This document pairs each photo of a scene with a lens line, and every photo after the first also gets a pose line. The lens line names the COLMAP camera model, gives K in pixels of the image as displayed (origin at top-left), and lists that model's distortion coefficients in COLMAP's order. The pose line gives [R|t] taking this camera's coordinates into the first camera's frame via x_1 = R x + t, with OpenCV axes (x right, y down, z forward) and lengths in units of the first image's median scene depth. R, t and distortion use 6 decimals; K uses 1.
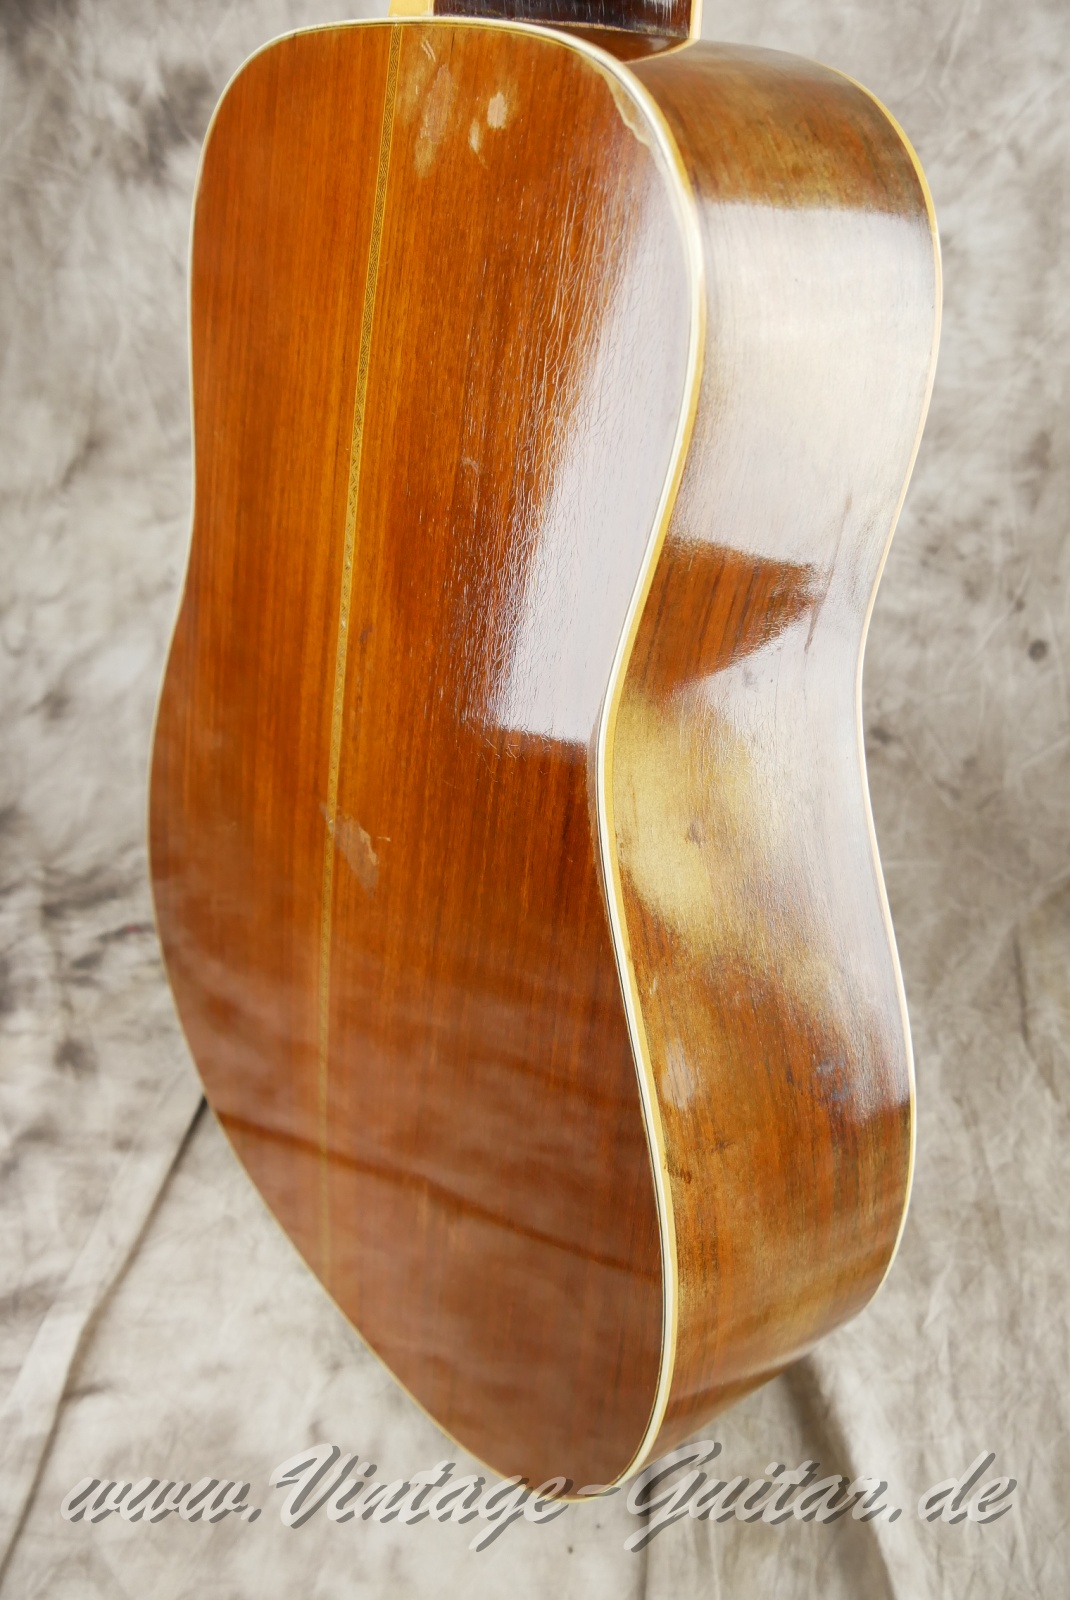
lens RADIAL K [[1333.7, 0, 559.8], [0, 1333.7, 784.6], [0, 0, 1]] dist [-0.074278, 0.037368]
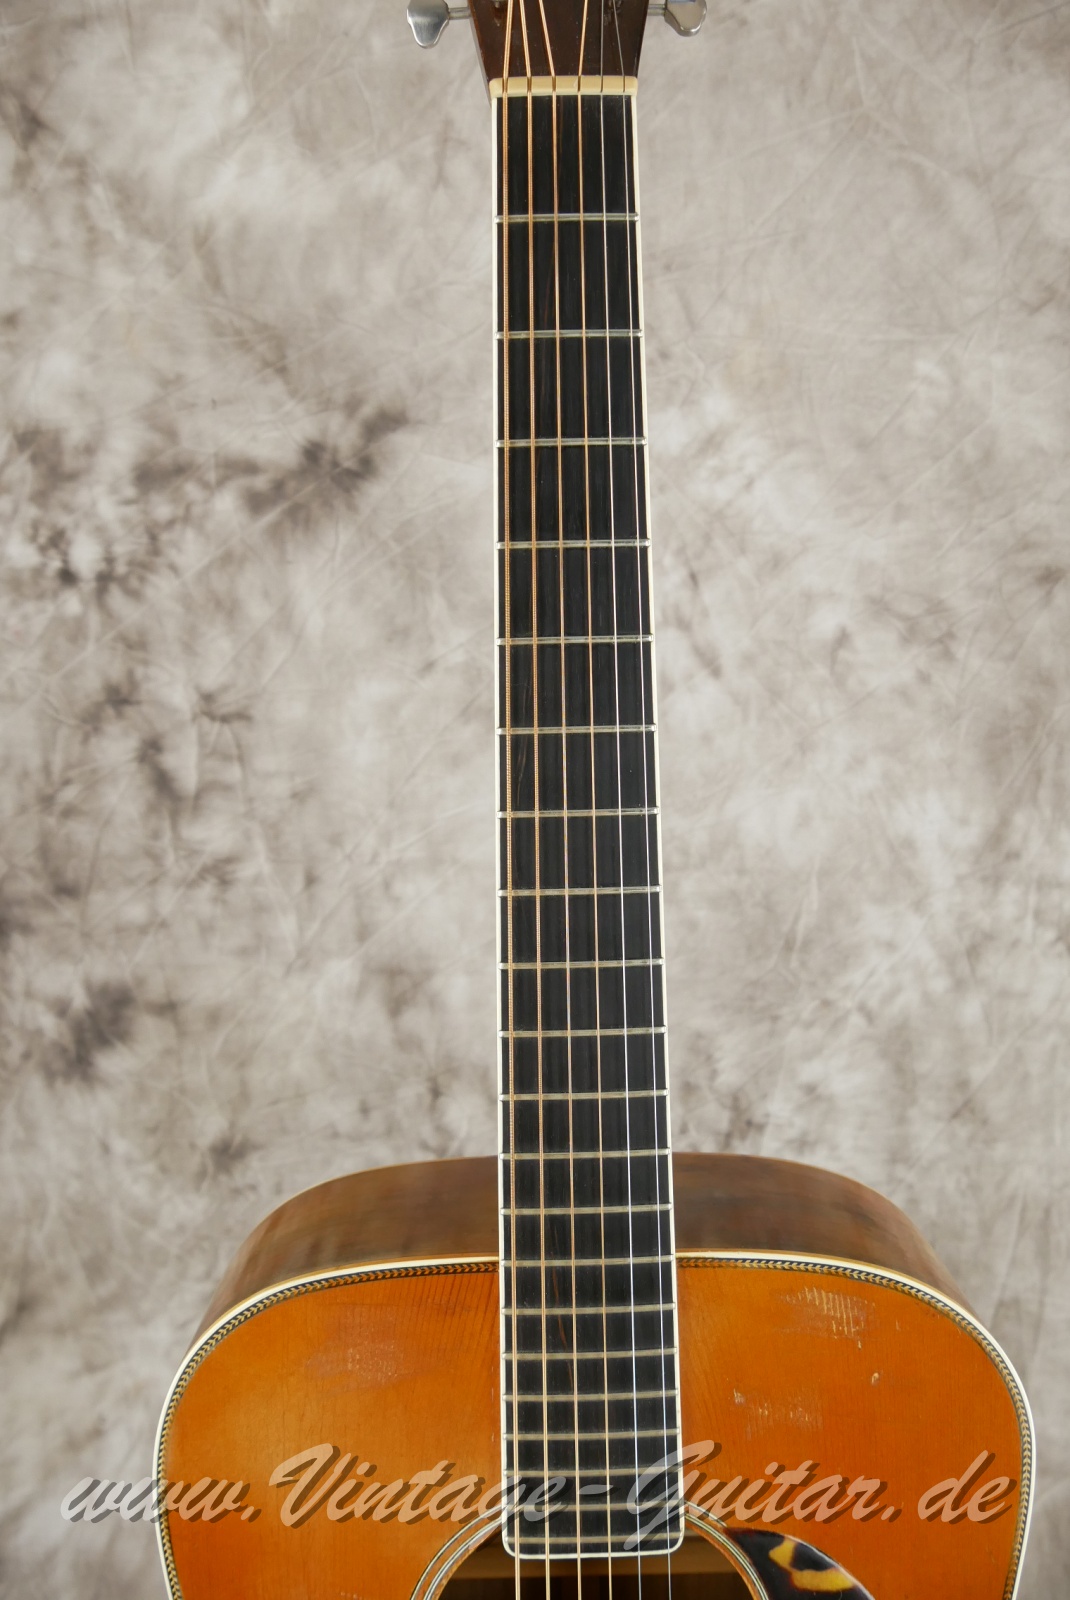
lens RADIAL K [[1333.7, 0, 546.9], [0, 1333.7, 793.7], [0, 0, 1]] dist [-0.074278, 0.037368]
pose [[0.996533, -0.069152, 0.046269, 0.040397], [0.079154, 0.959299, -0.271071, -0.372987], [-0.025641, 0.273793, 0.961447, -0.122775]]
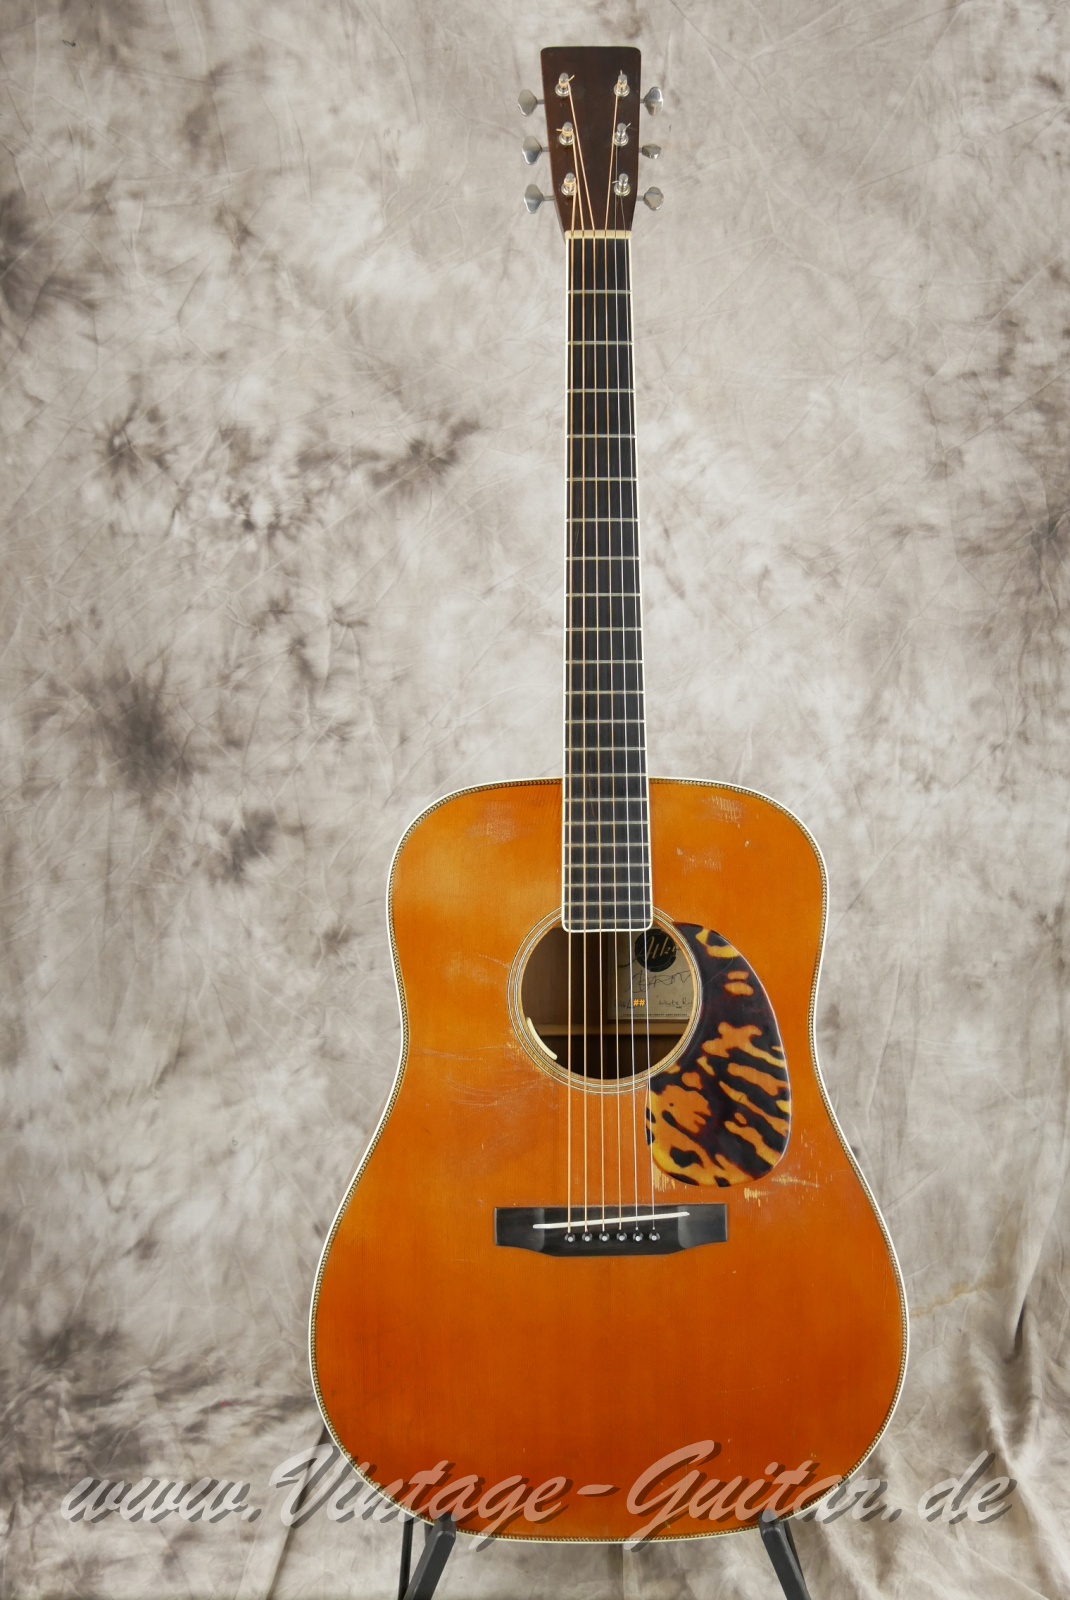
lens RADIAL K [[1533.9, 0, 554.1], [0, 1533.9, 795.6], [0, 0, 1]] dist [-0.029589, 0.000000]
pose [[0.995883, -0.053501, 0.073179, -0.067221], [0.077107, 0.924423, -0.373493, 0.145806], [-0.047666, 0.377598, 0.924742, -0.723414]]
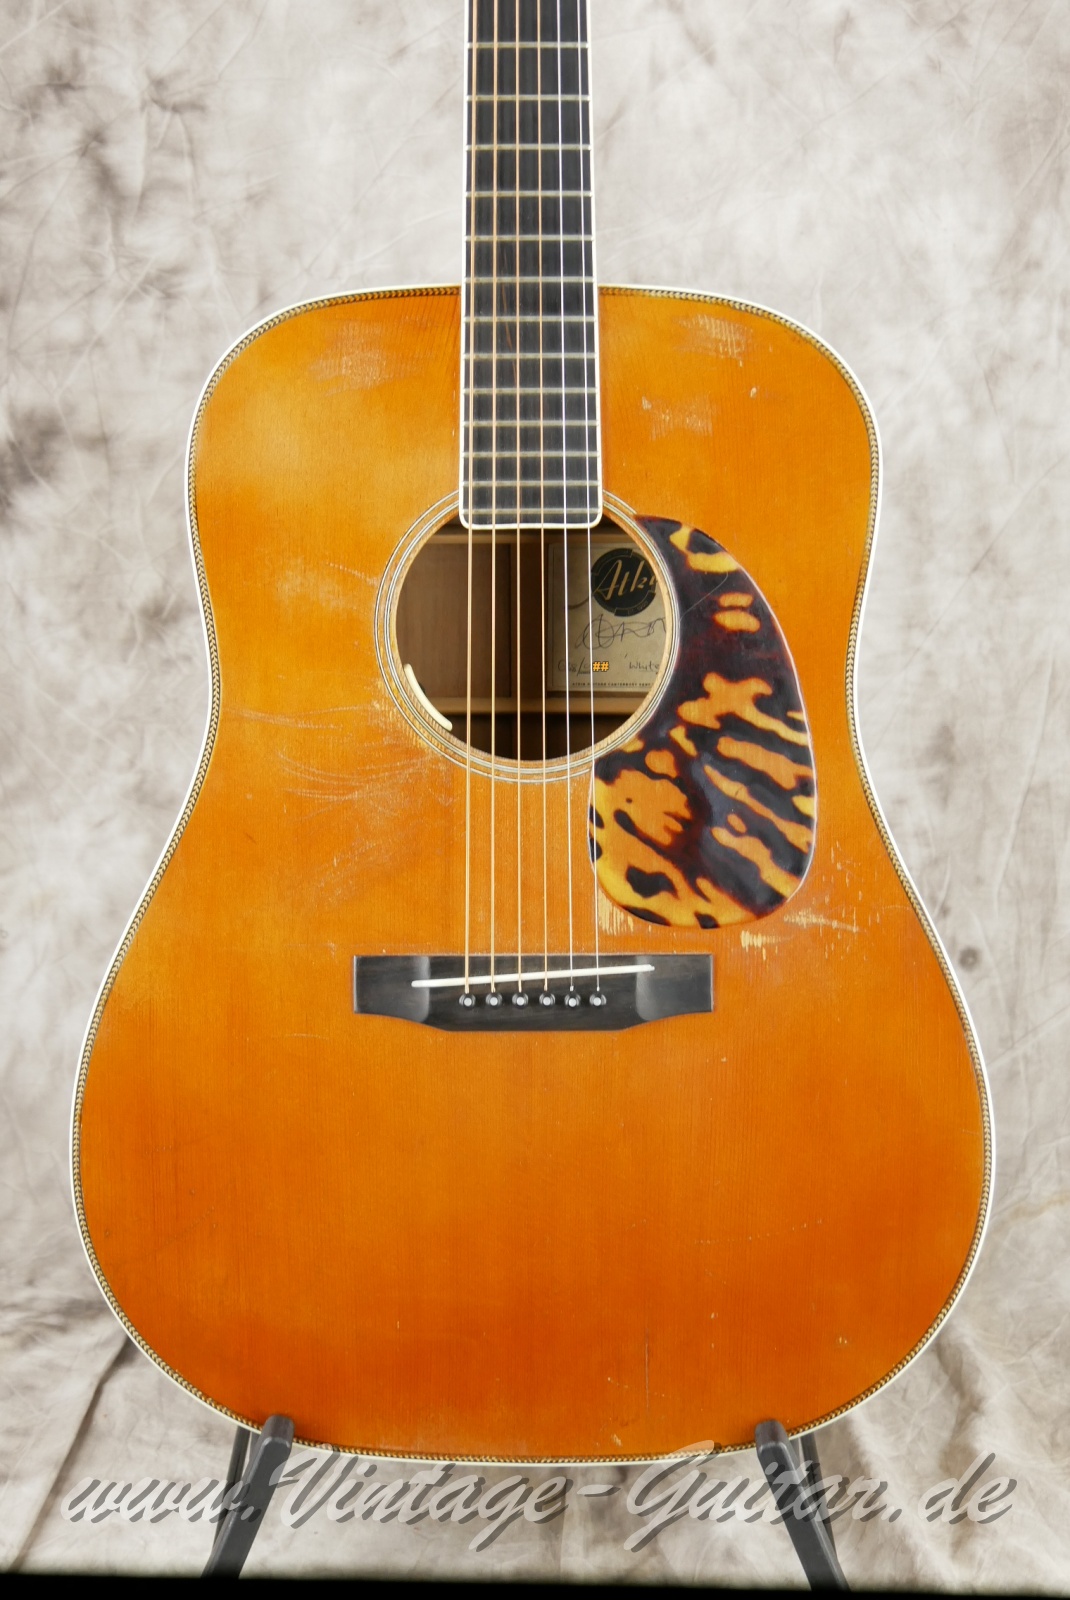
lens RADIAL K [[2503.2, 0, 560.3], [0, 2503.2, 787.6], [0, 0, 1]] dist [-0.021081, 0.000000]
pose [[0.997881, -0.050949, 0.040471, 0.018358], [0.060514, 0.955270, -0.289477, 0.291633], [-0.023912, 0.291313, 0.956329, -0.731979]]
